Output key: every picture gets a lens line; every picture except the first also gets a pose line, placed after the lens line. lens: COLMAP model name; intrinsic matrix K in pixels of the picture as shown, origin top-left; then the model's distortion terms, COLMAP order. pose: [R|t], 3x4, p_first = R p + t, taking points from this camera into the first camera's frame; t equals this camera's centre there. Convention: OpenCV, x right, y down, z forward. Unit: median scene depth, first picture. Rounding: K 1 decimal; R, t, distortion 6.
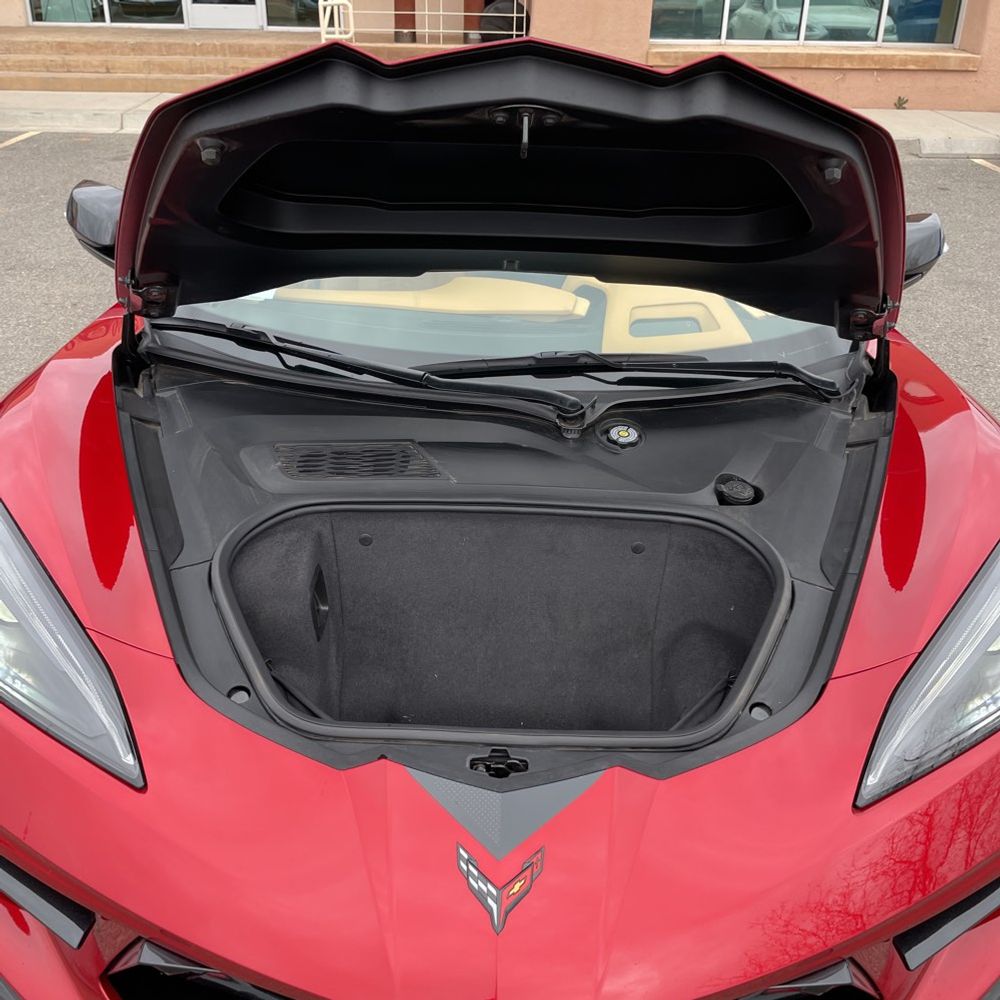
lens RADIAL K [[1017.0, 0, 484.2], [0, 1017.0, 504.9], [0, 0, 1]] dist [0.069692, -0.101463]
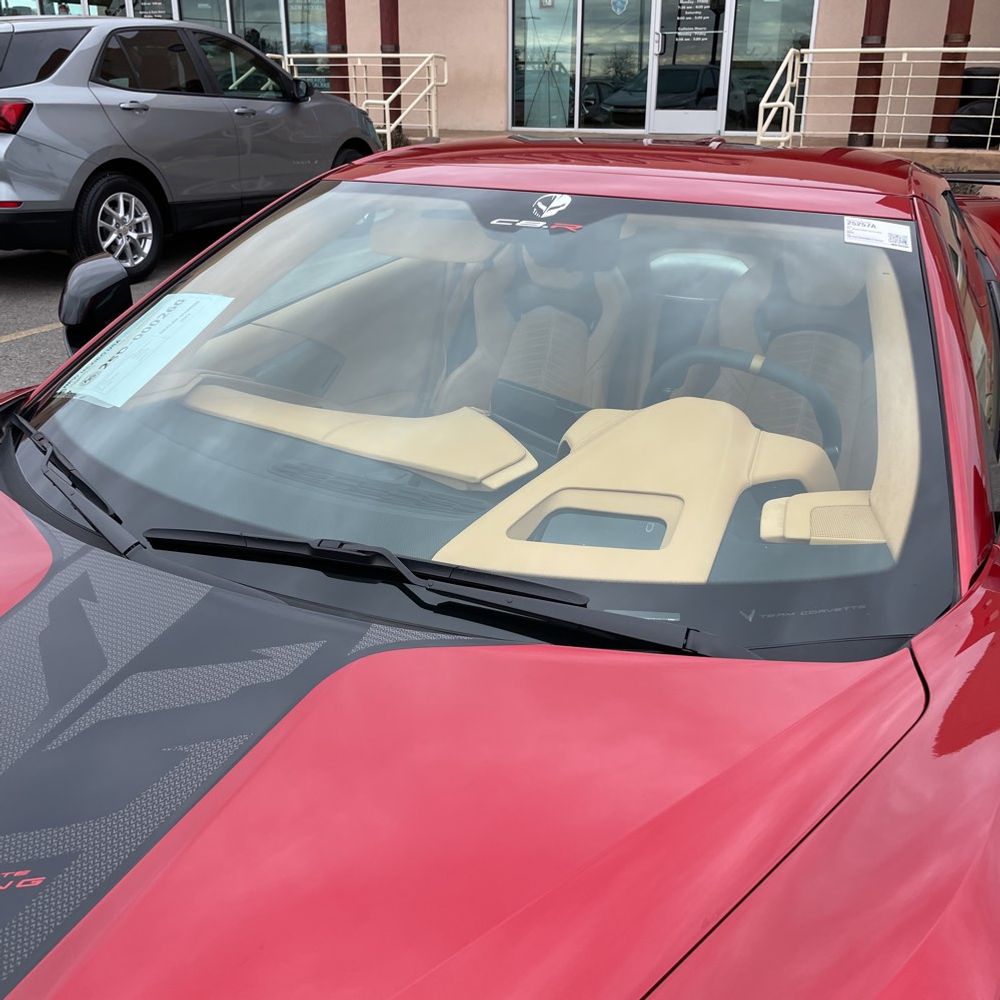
lens RADIAL K [[1004.1, 0, 497.3], [0, 1004.1, 512.3], [0, 0, 1]] dist [0.085091, -0.109994]
pose [[0.894175, 0.161577, -0.417545, 0.121472], [-0.196091, 0.979736, -0.040802, -0.047638], [0.402491, 0.118361, 0.907740, 0.138255]]
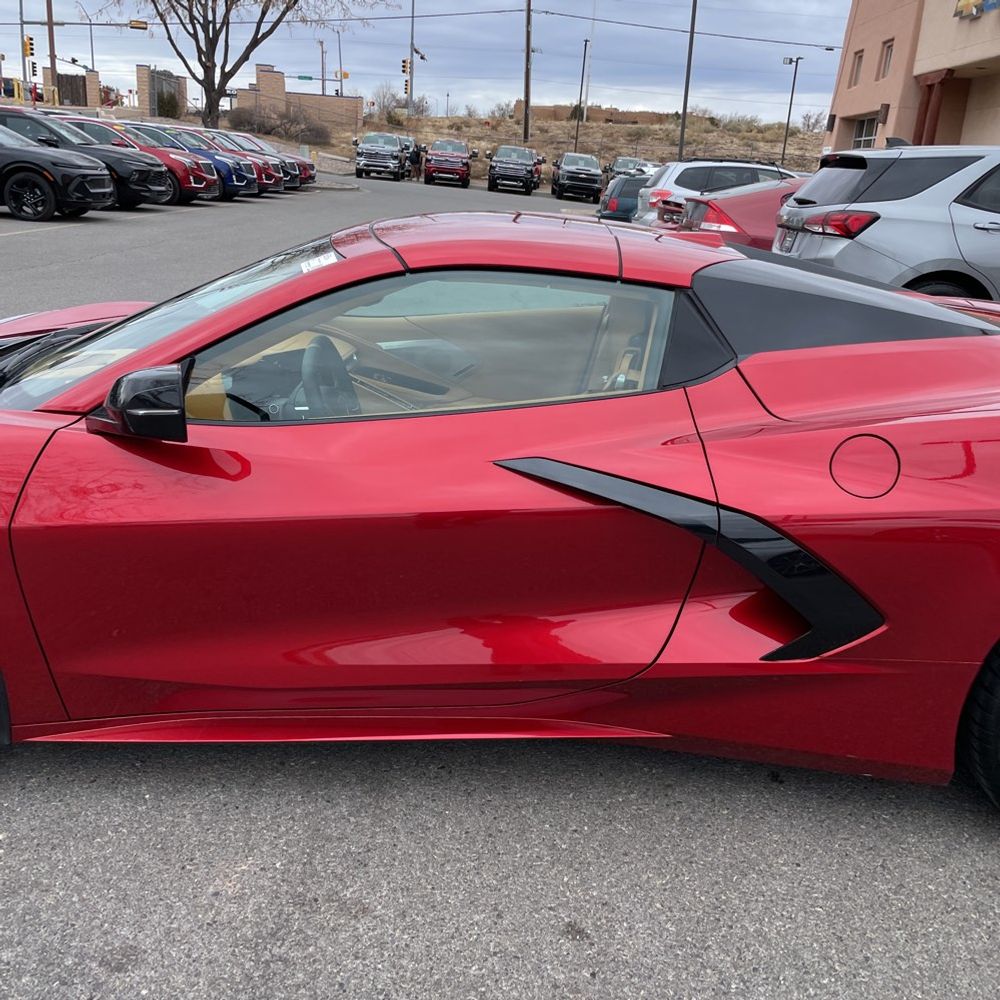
lens RADIAL K [[1001.8, 0, 511.0], [0, 1001.8, 521.2], [0, 0, 1]] dist [0.079913, -0.108229]
pose [[-0.011576, 0.304188, -0.952542, 0.425438], [-0.512464, 0.816186, 0.266871, -0.188113], [0.858631, 0.491233, 0.146437, 0.429876]]
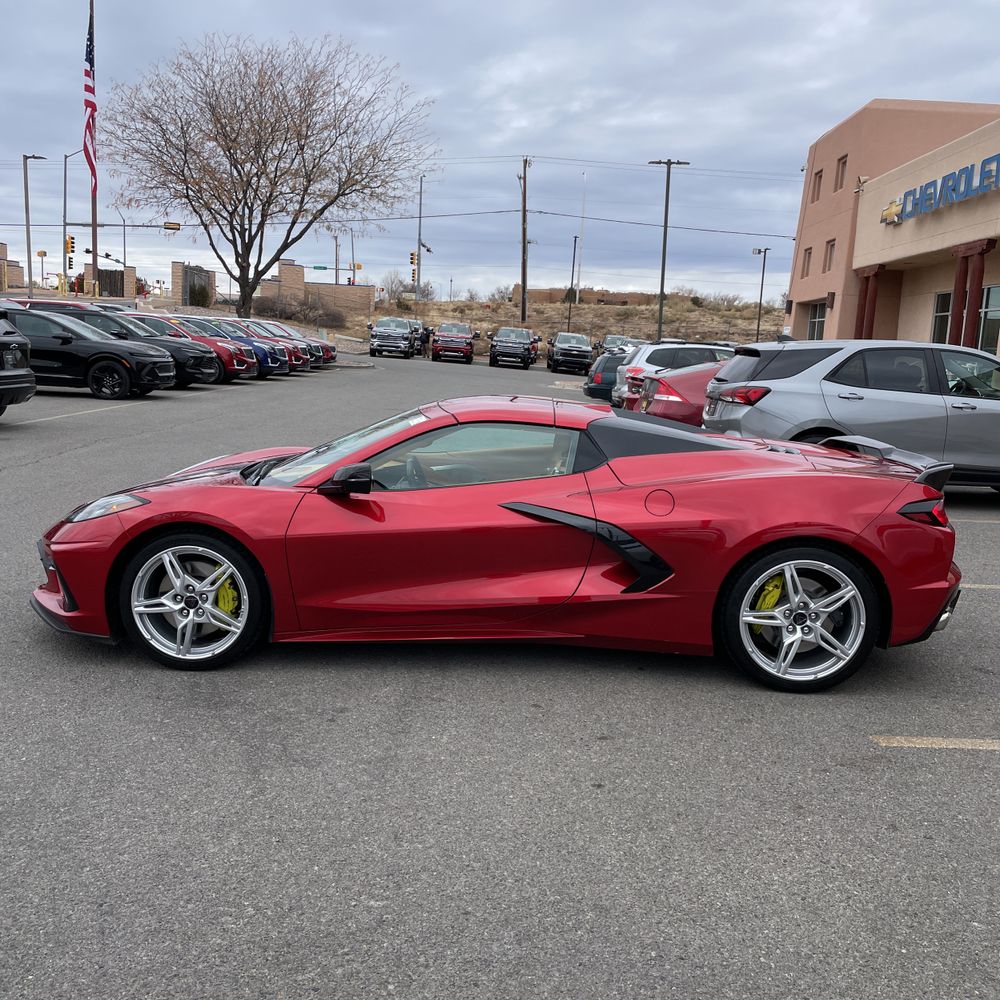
lens RADIAL K [[987.4, 0, 515.0], [0, 987.4, 502.2], [0, 0, 1]] dist [0.110537, -0.196263]
pose [[-0.007323, 0.131091, -0.991343, 0.791022], [-0.501461, 0.857225, 0.117060, -0.204584], [0.865149, 0.497977, 0.059459, 0.430094]]
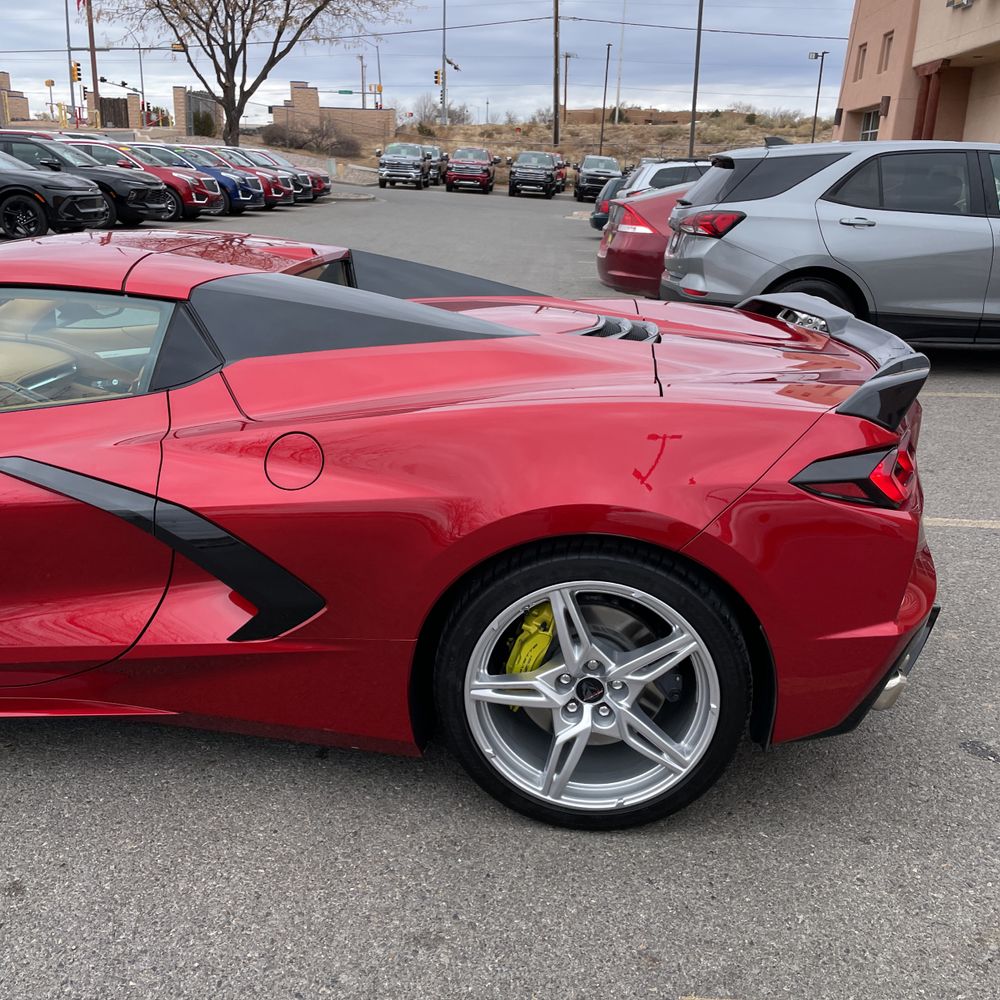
lens RADIAL K [[1001.6, 0, 492.6], [0, 1001.6, 497.2], [0, 0, 1]] dist [0.084257, -0.107878]
pose [[-0.068228, 0.280302, -0.957484, 0.444677], [-0.483702, 0.830085, 0.277474, -0.283913], [0.872569, 0.482068, 0.078947, 0.586804]]
